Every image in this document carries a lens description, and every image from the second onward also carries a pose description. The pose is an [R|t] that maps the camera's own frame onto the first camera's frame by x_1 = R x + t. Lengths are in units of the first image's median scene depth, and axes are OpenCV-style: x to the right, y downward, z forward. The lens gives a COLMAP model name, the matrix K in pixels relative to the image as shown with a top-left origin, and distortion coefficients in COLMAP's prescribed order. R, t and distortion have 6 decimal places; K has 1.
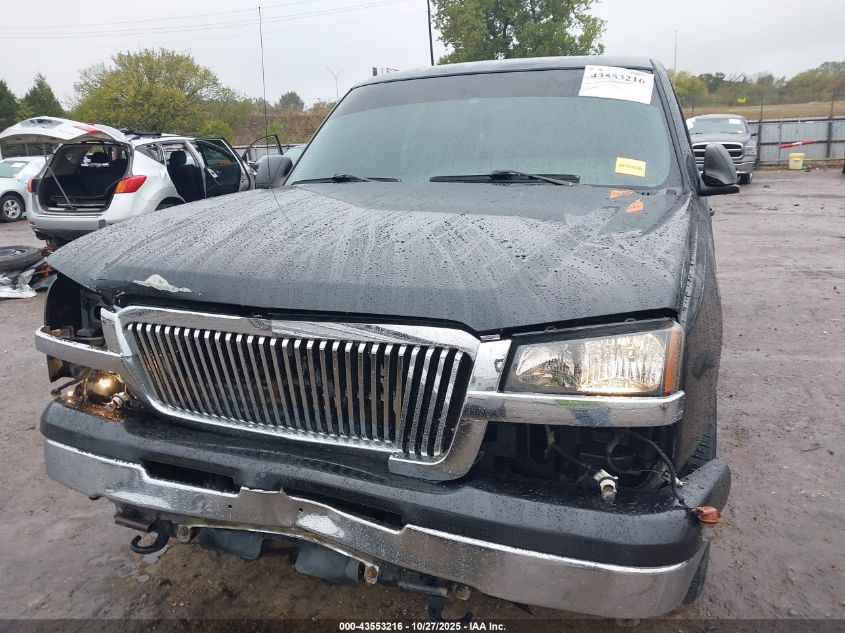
lens RADIAL K [[678.9, 0, 422.5], [0, 678.9, 316.5], [0, 0, 1]] dist [0.007792, -0.002935]
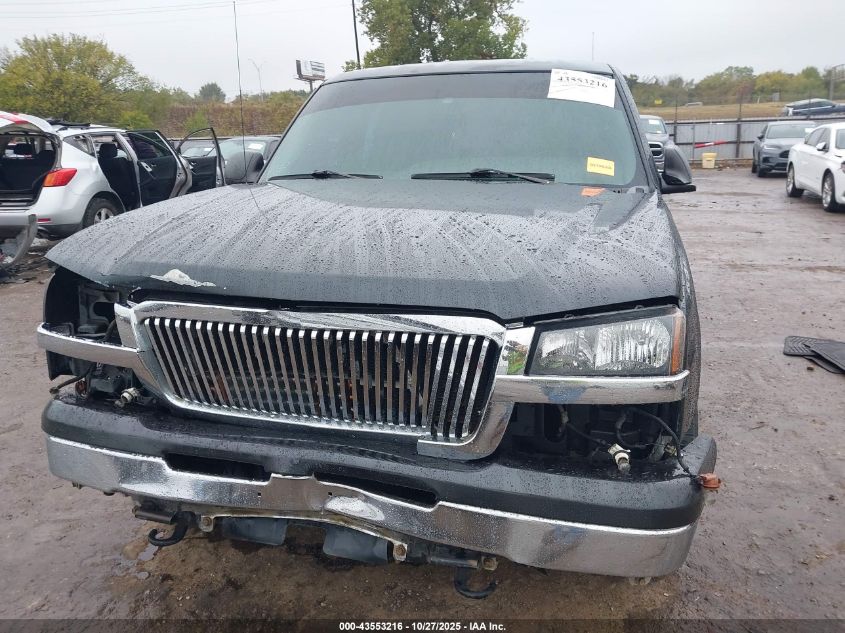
lens RADIAL K [[681.2, 0, 422.5], [0, 681.2, 316.5], [0, 0, 1]] dist [0.020411, -0.011870]
pose [[0.993939, -0.014275, 0.109004, -0.115510], [0.013701, 0.999888, 0.006018, 0.006064], [-0.109077, -0.004488, 0.994023, -0.042572]]
